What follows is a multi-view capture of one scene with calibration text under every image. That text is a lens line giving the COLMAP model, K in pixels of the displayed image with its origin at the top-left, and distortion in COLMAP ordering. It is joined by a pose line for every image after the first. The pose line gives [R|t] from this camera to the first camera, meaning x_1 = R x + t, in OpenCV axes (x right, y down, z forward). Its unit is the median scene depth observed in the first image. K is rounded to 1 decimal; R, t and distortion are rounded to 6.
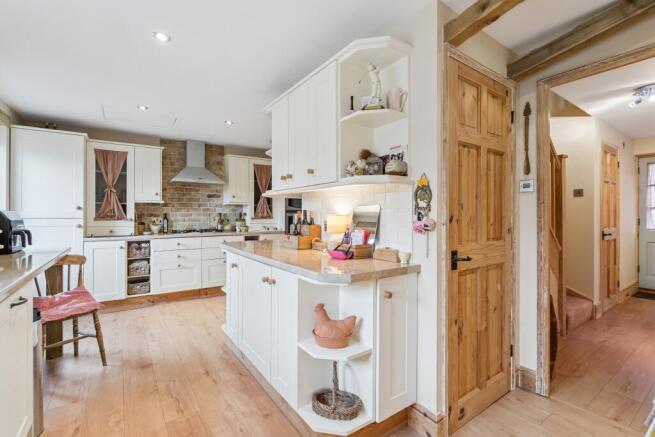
lens RADIAL K [[301.2, 0, 329.8], [0, 301.2, 208.4], [0, 0, 1]] dist [-0.000752, 0.000954]
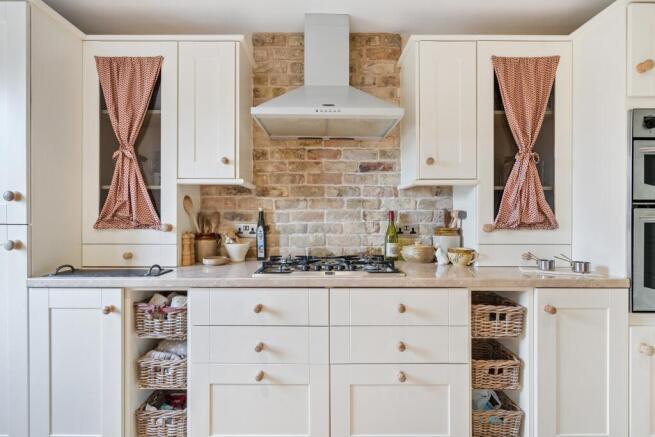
lens RADIAL K [[301.2, 0, 323.4], [0, 301.2, 213.8], [0, 0, 1]] dist [-0.000752, 0.000954]
pose [[0.817859, 0.000375, -0.575419, -0.236072], [0.008171, 0.999891, 0.012265, 0.014110], [0.575361, -0.014733, 0.817767, 0.697177]]
